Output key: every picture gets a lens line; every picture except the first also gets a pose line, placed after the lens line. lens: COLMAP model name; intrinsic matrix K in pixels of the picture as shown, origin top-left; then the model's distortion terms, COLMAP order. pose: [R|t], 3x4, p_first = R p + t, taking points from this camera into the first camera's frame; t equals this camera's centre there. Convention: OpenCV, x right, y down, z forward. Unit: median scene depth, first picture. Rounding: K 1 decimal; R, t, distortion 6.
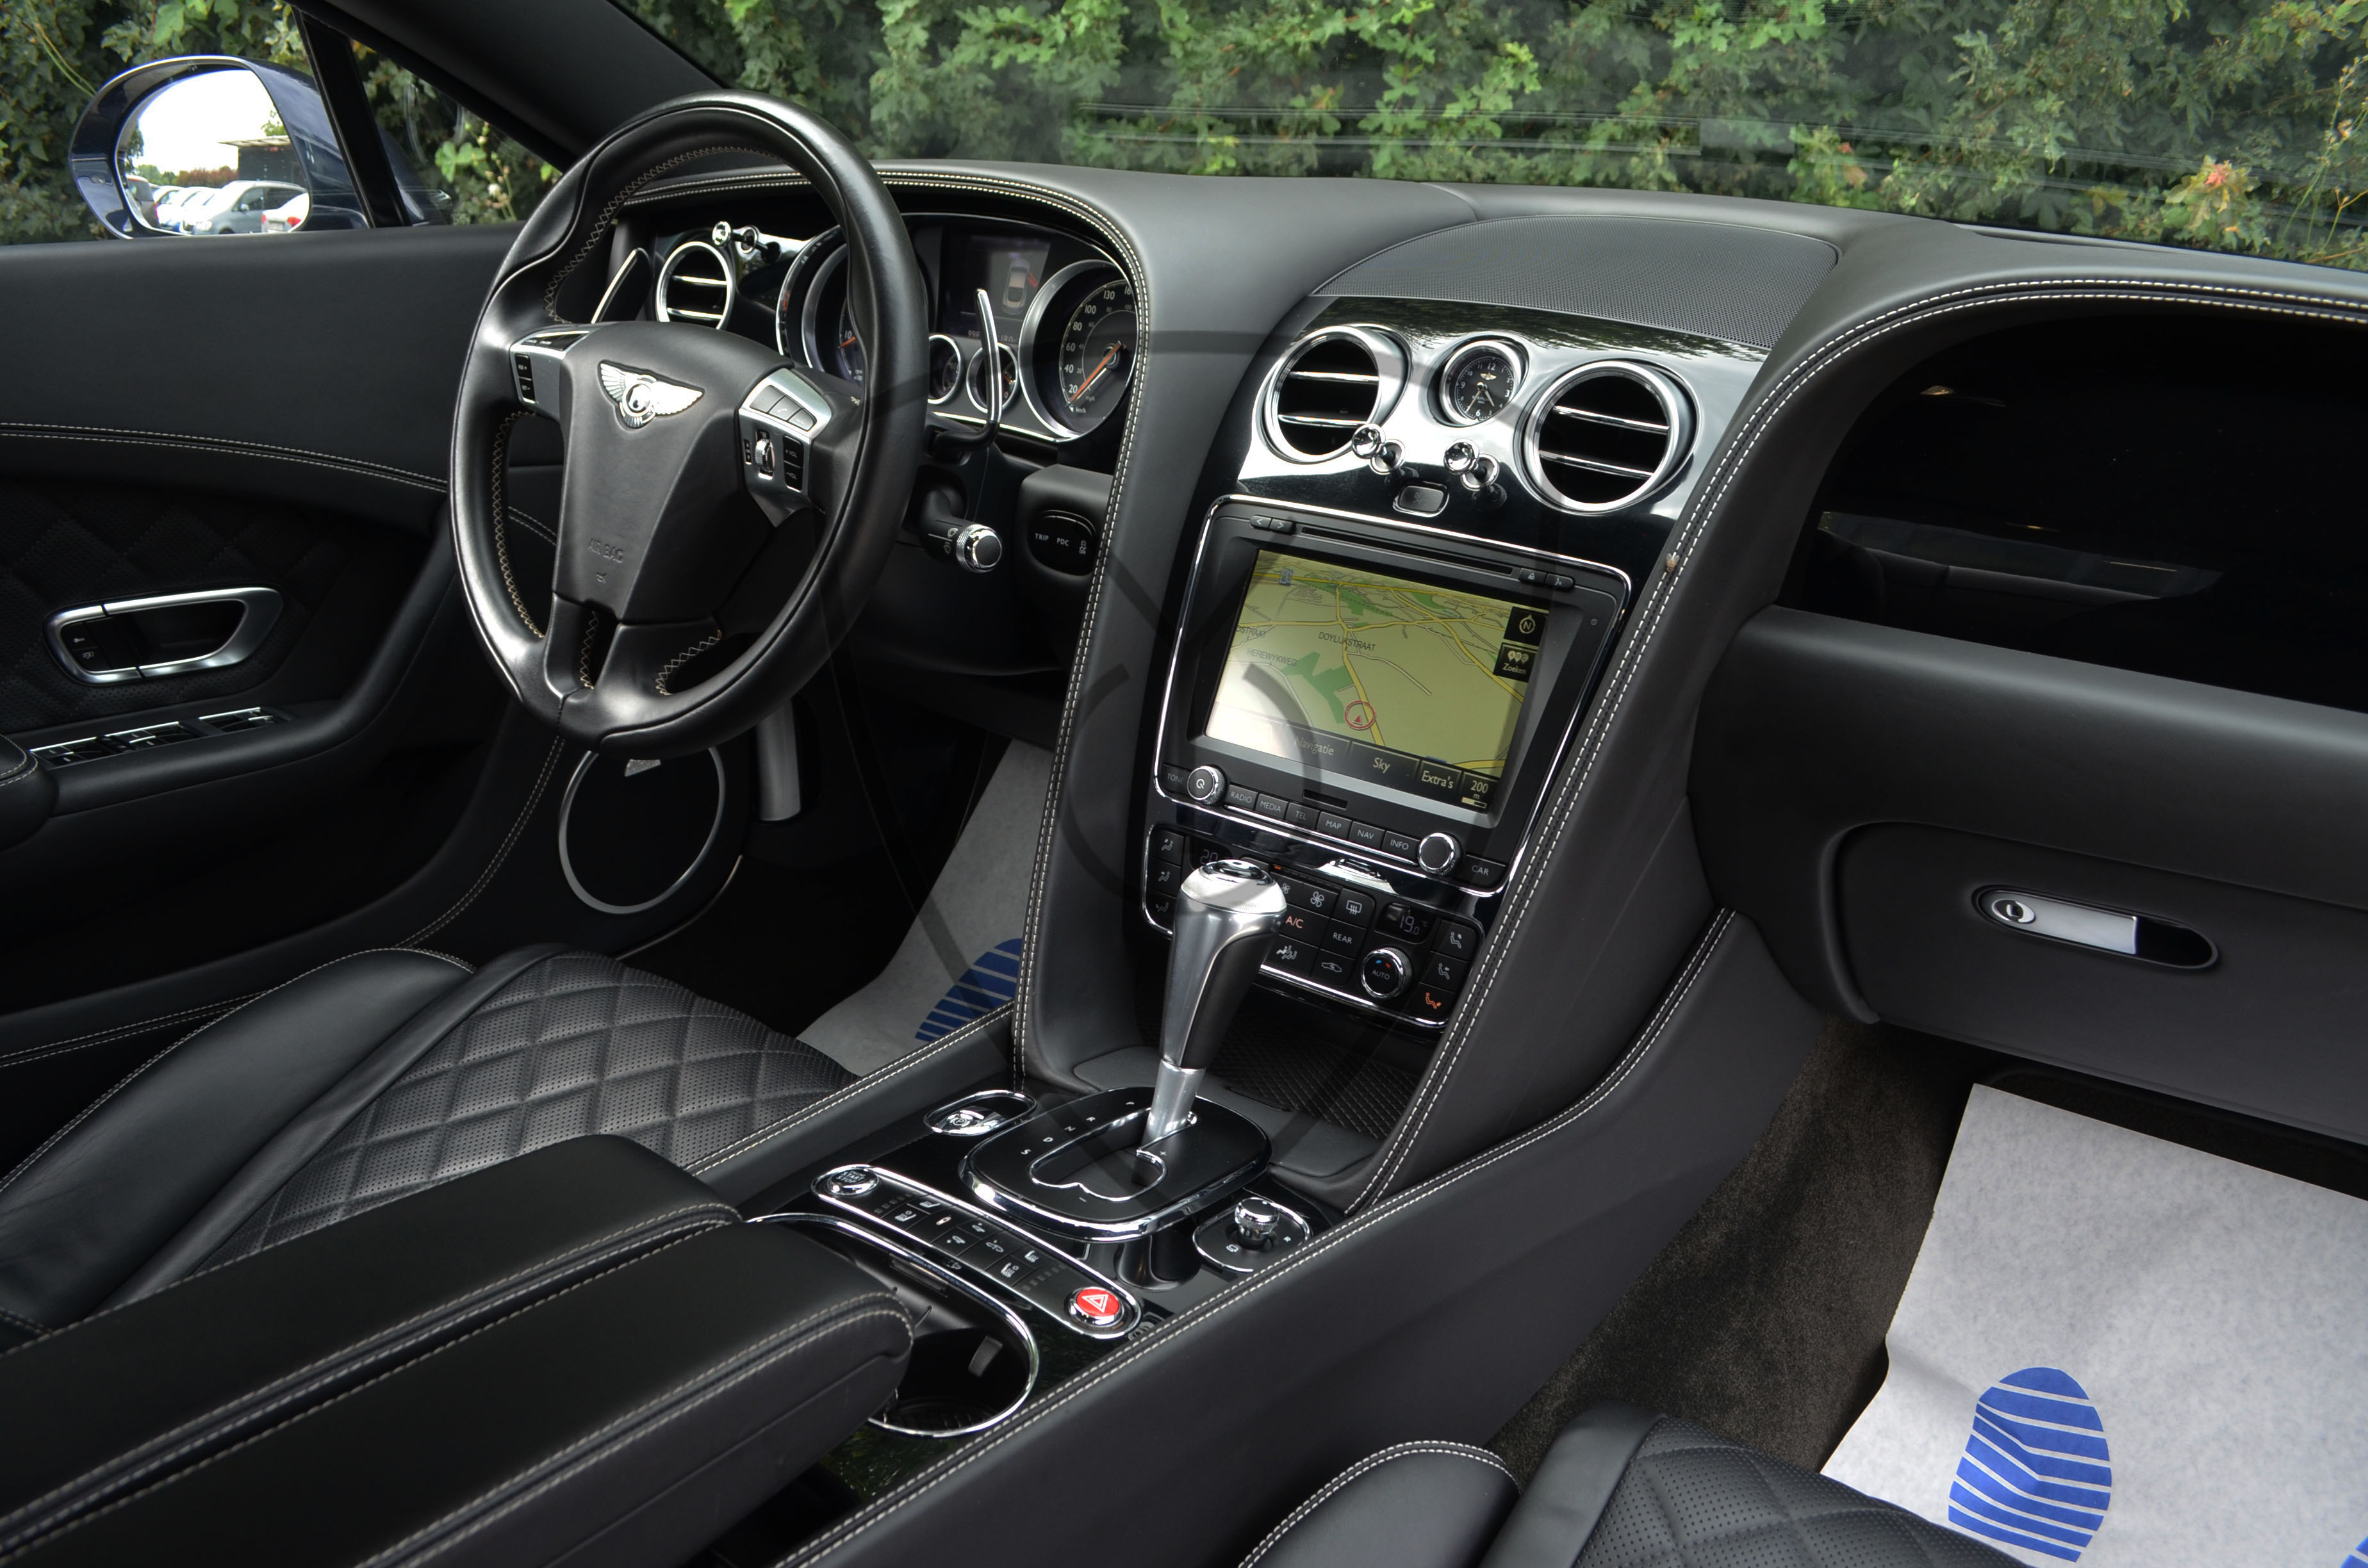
lens RADIAL K [[1842.8, 0, 1184.0], [0, 1842.8, 834.9], [0, 0, 1]] dist [-0.071432, 0.000964]
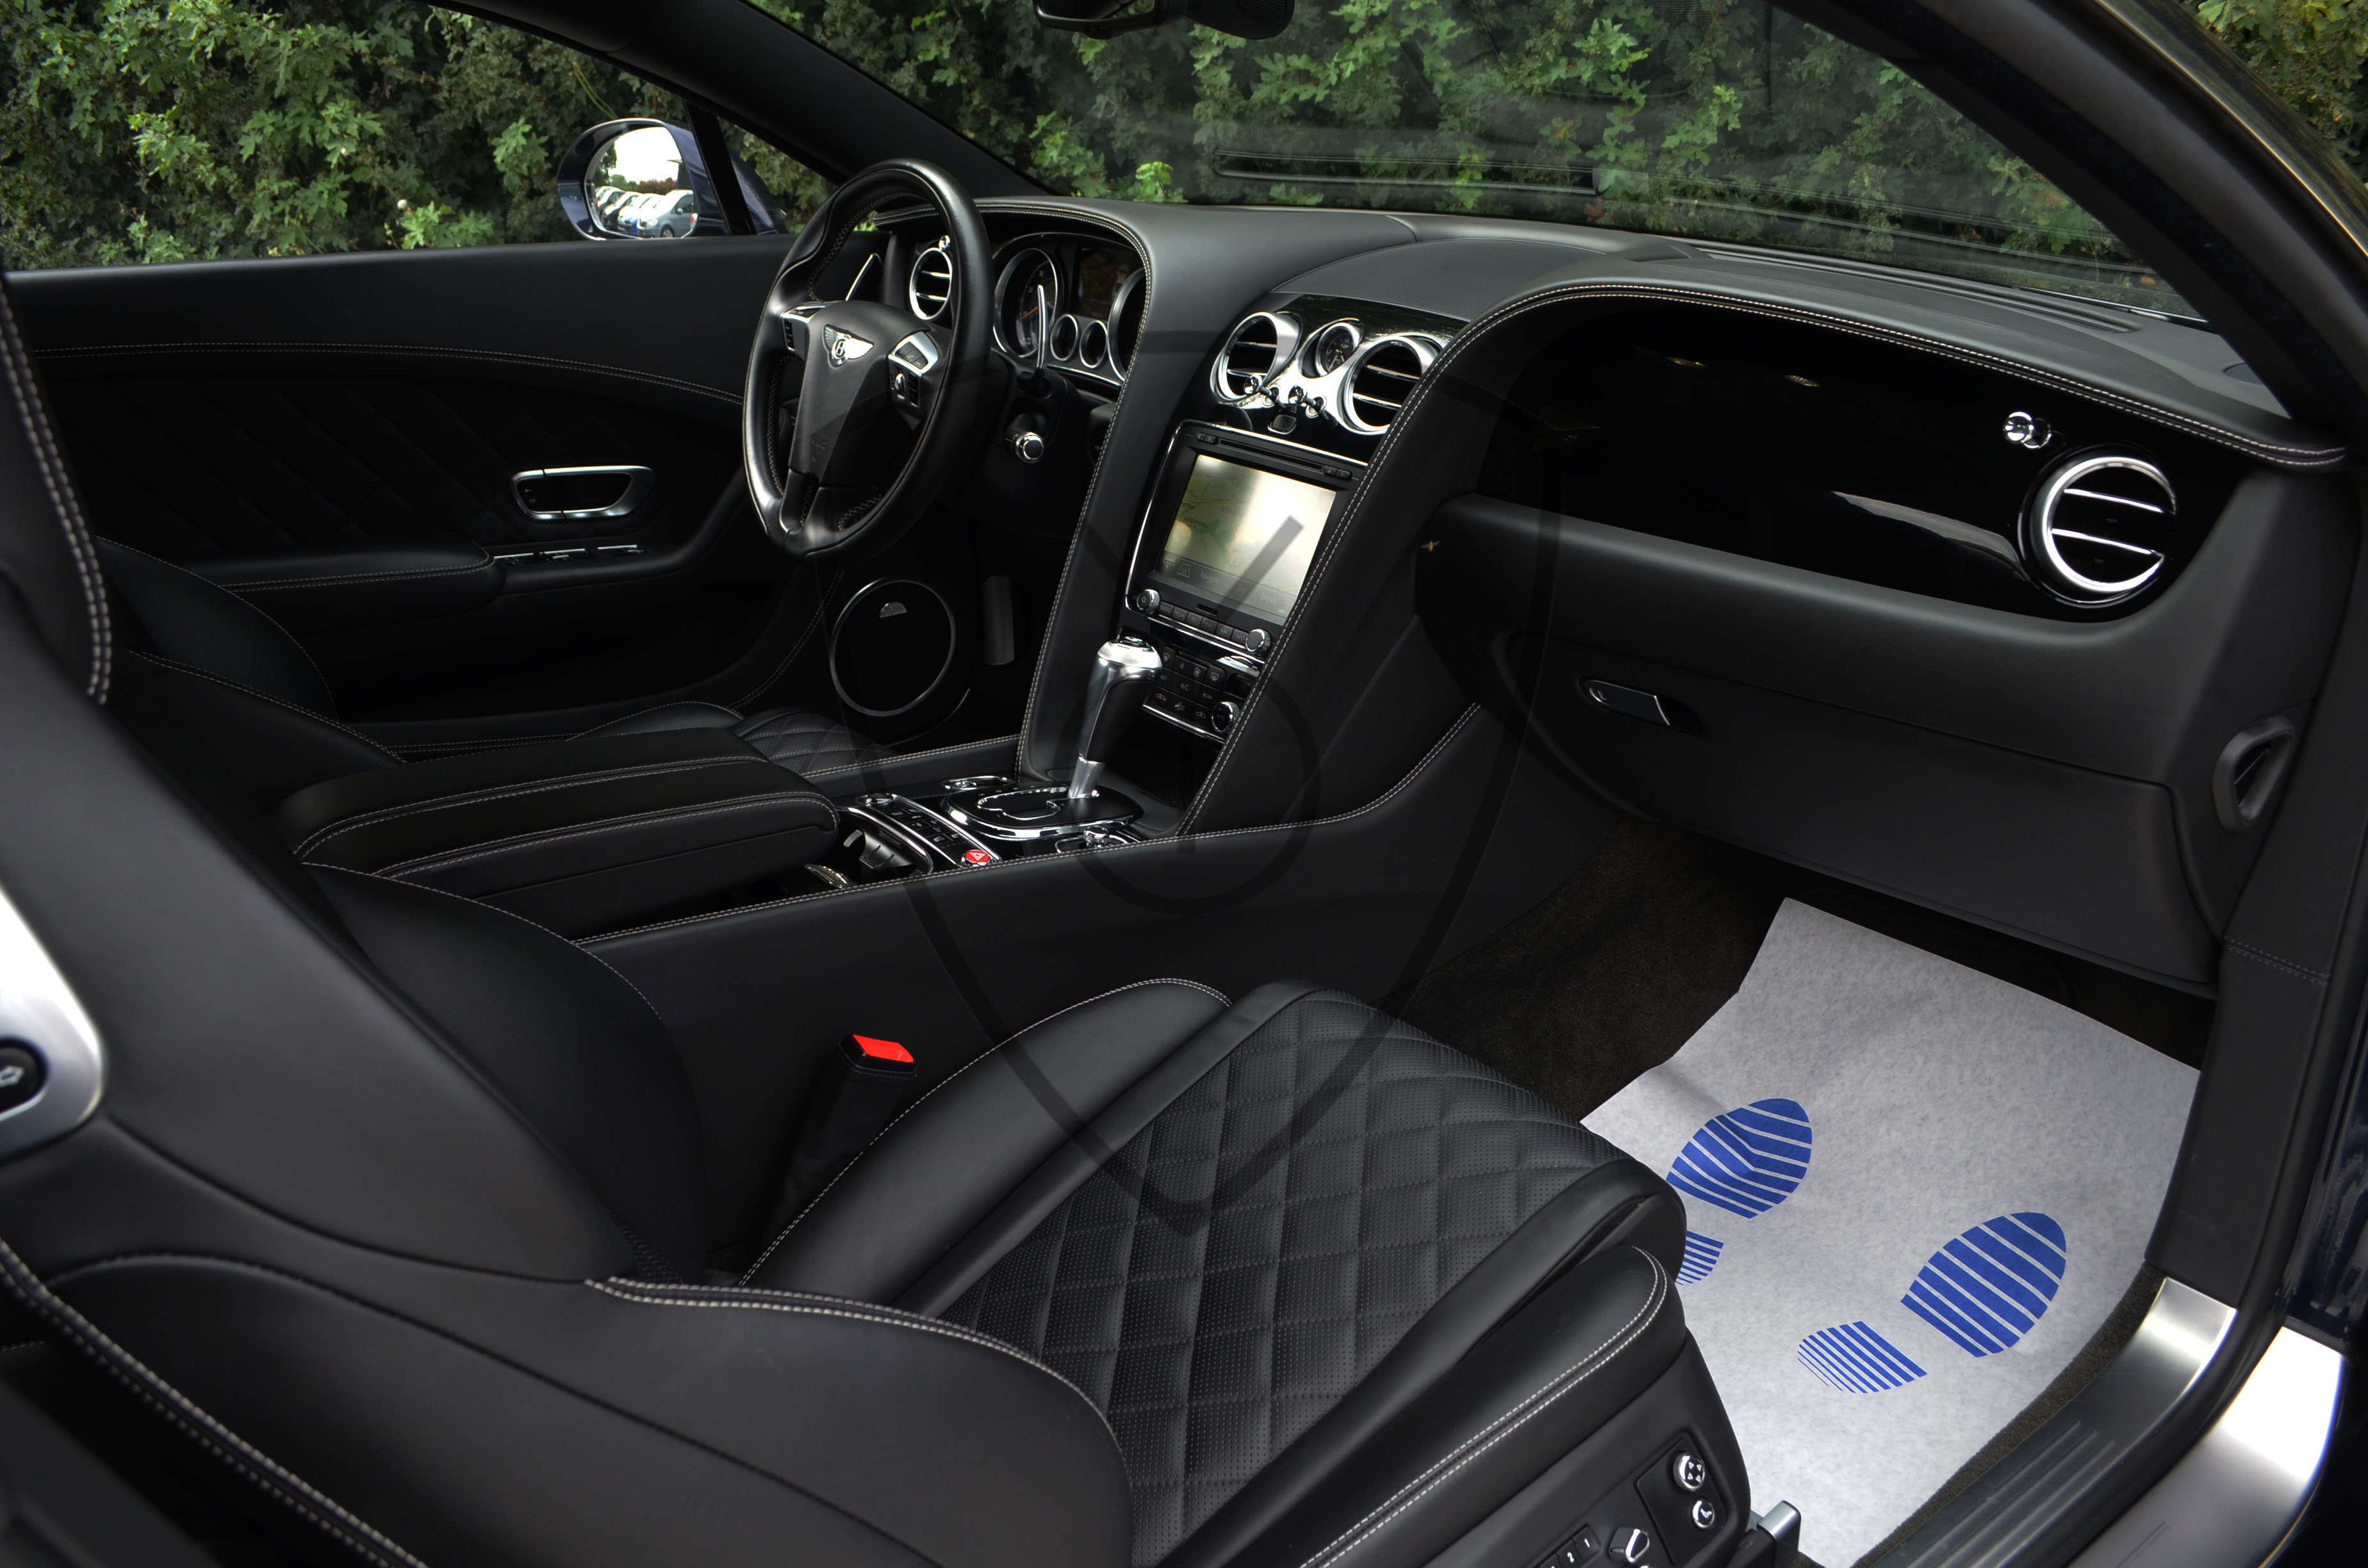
lens RADIAL K [[1846.6, 0, 1184.0], [0, 1846.6, 784.0], [0, 0, 1]] dist [-0.101019, 0.002979]
pose [[0.968358, 0.082106, -0.235672, 0.358030], [-0.087037, 0.996149, -0.010580, 0.120571], [0.233896, 0.030757, 0.971775, -0.436215]]
